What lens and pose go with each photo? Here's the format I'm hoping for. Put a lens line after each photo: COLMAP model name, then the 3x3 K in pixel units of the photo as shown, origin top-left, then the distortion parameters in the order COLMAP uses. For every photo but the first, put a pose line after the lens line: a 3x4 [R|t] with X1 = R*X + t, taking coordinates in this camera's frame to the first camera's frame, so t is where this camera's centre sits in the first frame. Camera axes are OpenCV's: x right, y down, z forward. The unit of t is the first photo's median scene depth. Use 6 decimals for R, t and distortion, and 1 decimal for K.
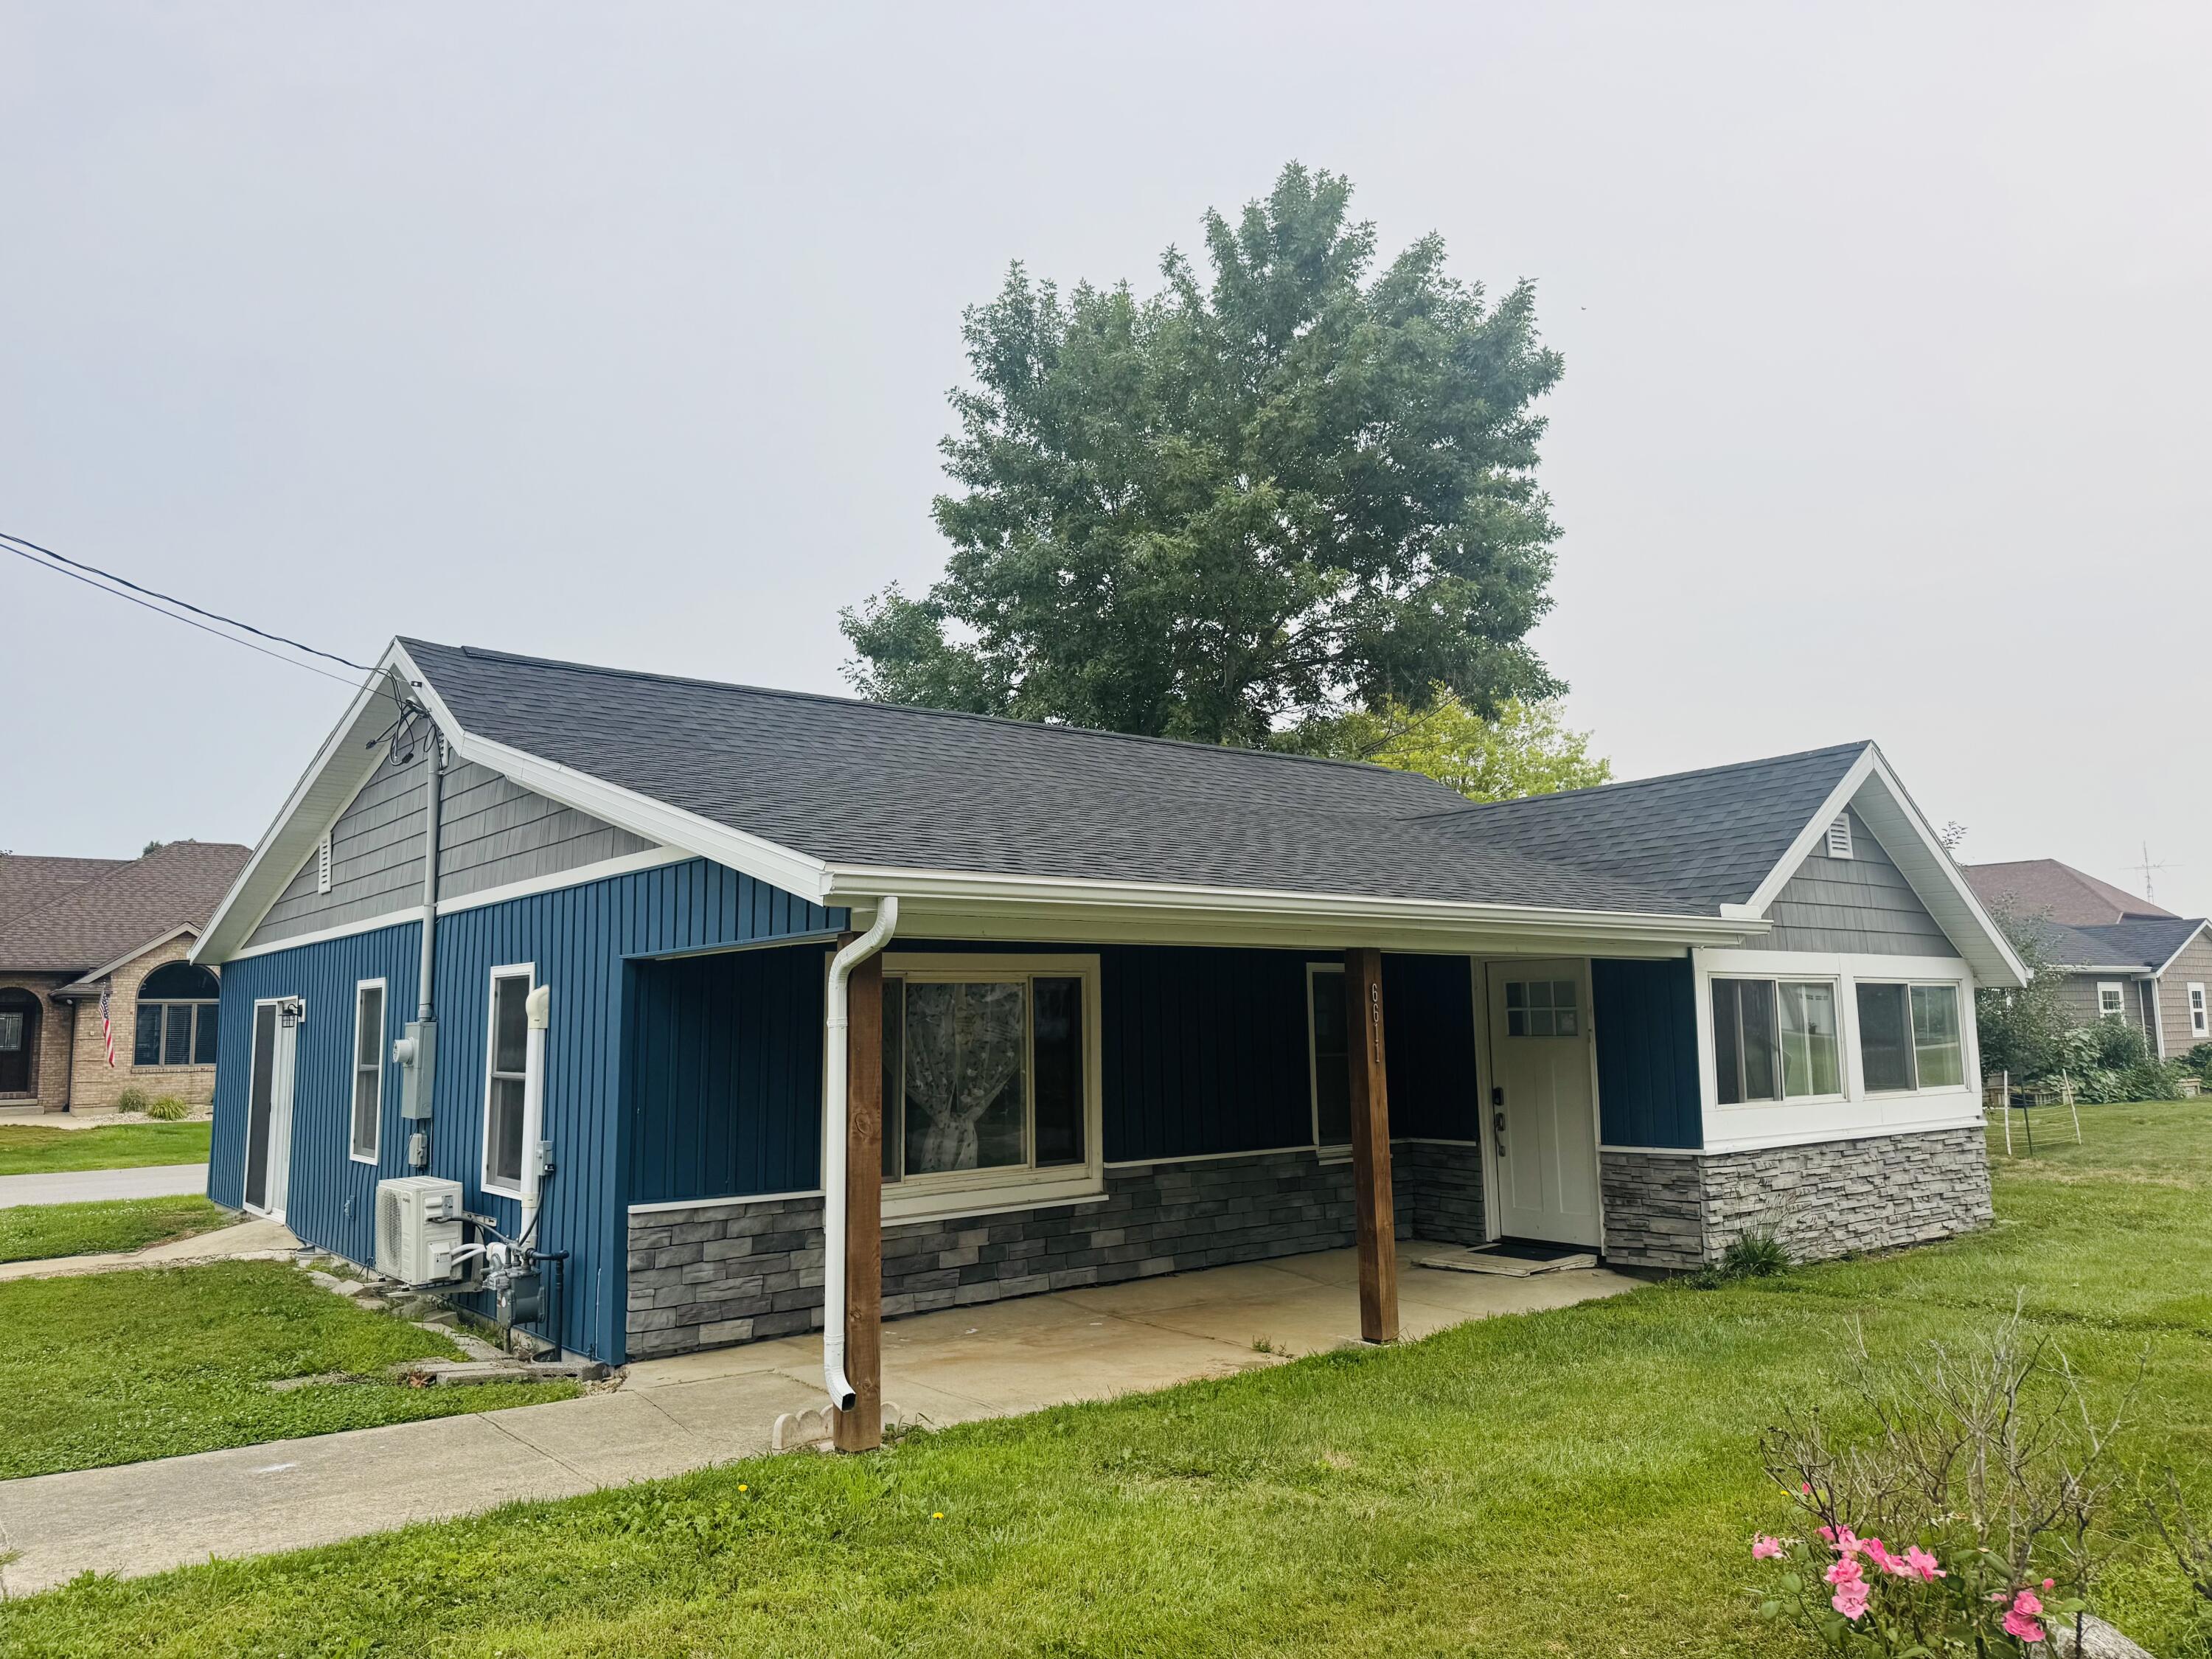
lens RADIAL K [[1561.6, 0, 1085.0], [0, 1561.6, 823.7], [0, 0, 1]] dist [0.044516, -0.052393]
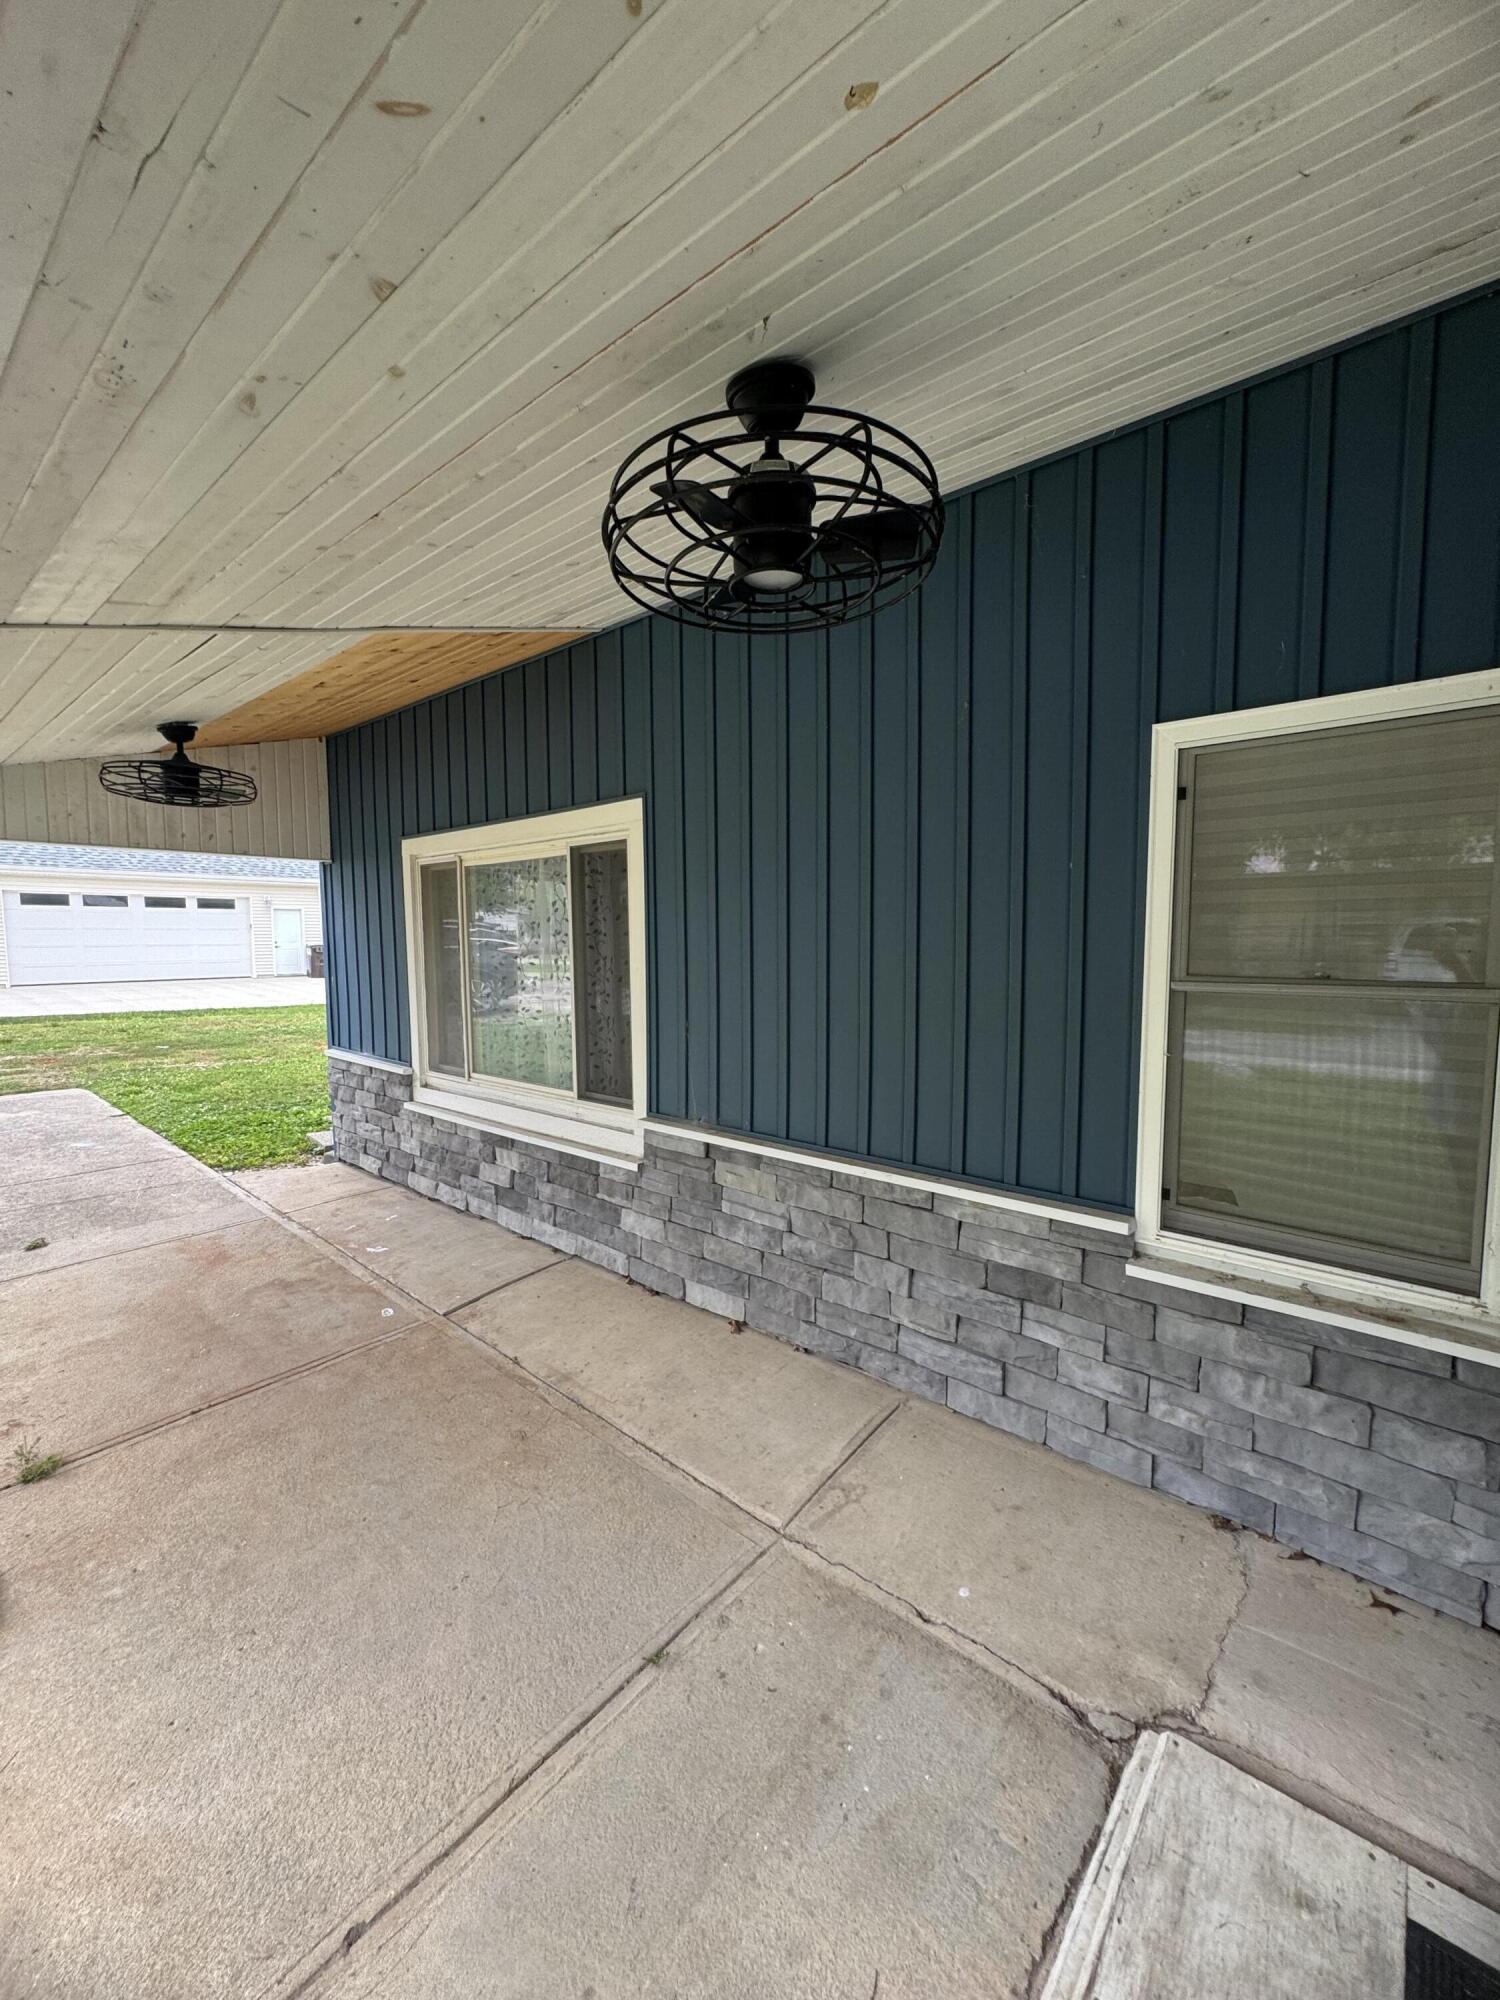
lens RADIAL K [[793.1, 0, 740.7], [0, 793.1, 1001.3], [0, 0, 1]] dist [-0.003785, 0.000709]
pose [[0.190233, 0.095327, -0.977100, 0.342739], [0.125789, 0.984704, 0.120559, 0.130634], [0.973647, -0.145843, 0.175332, 0.975813]]
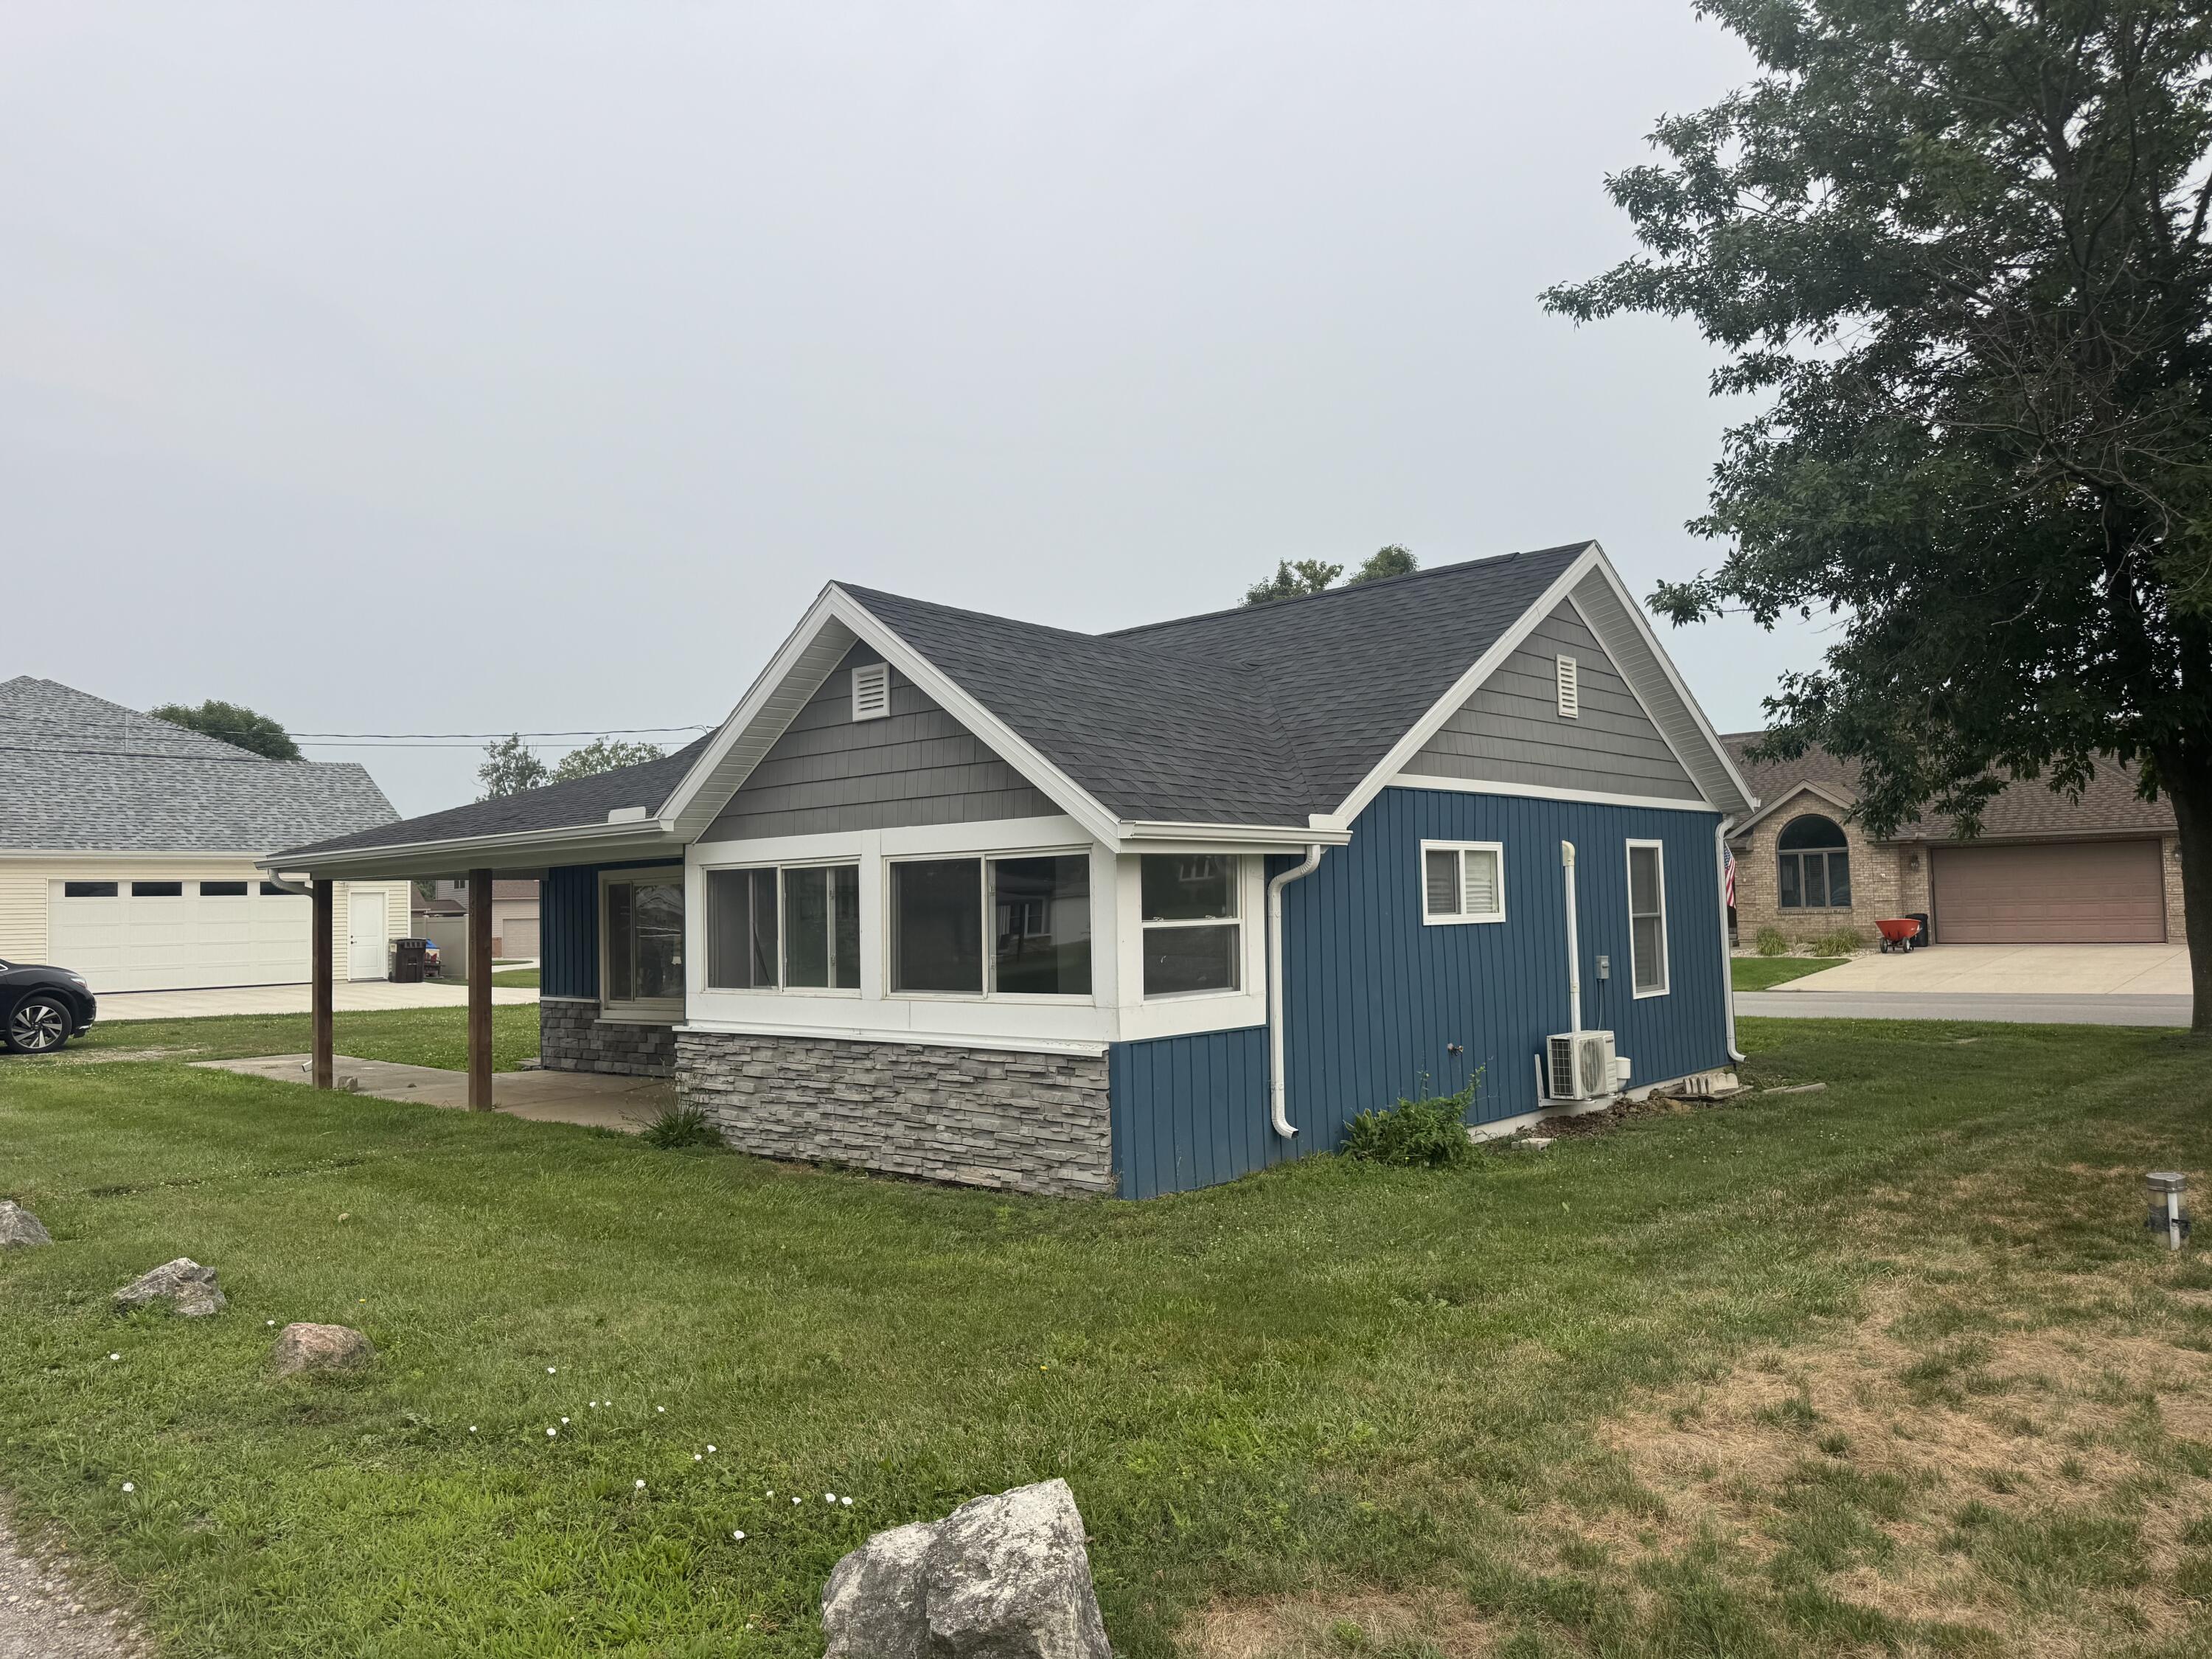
lens RADIAL K [[1561.6, 0, 1096.4], [0, 1561.6, 782.3], [0, 0, 1]] dist [0.044516, -0.052393]
pose [[0.175046, -0.068386, -0.982182, 1.530293], [0.150017, 0.987789, -0.042040, 0.126235], [0.973064, -0.139985, 0.183168, 1.094484]]
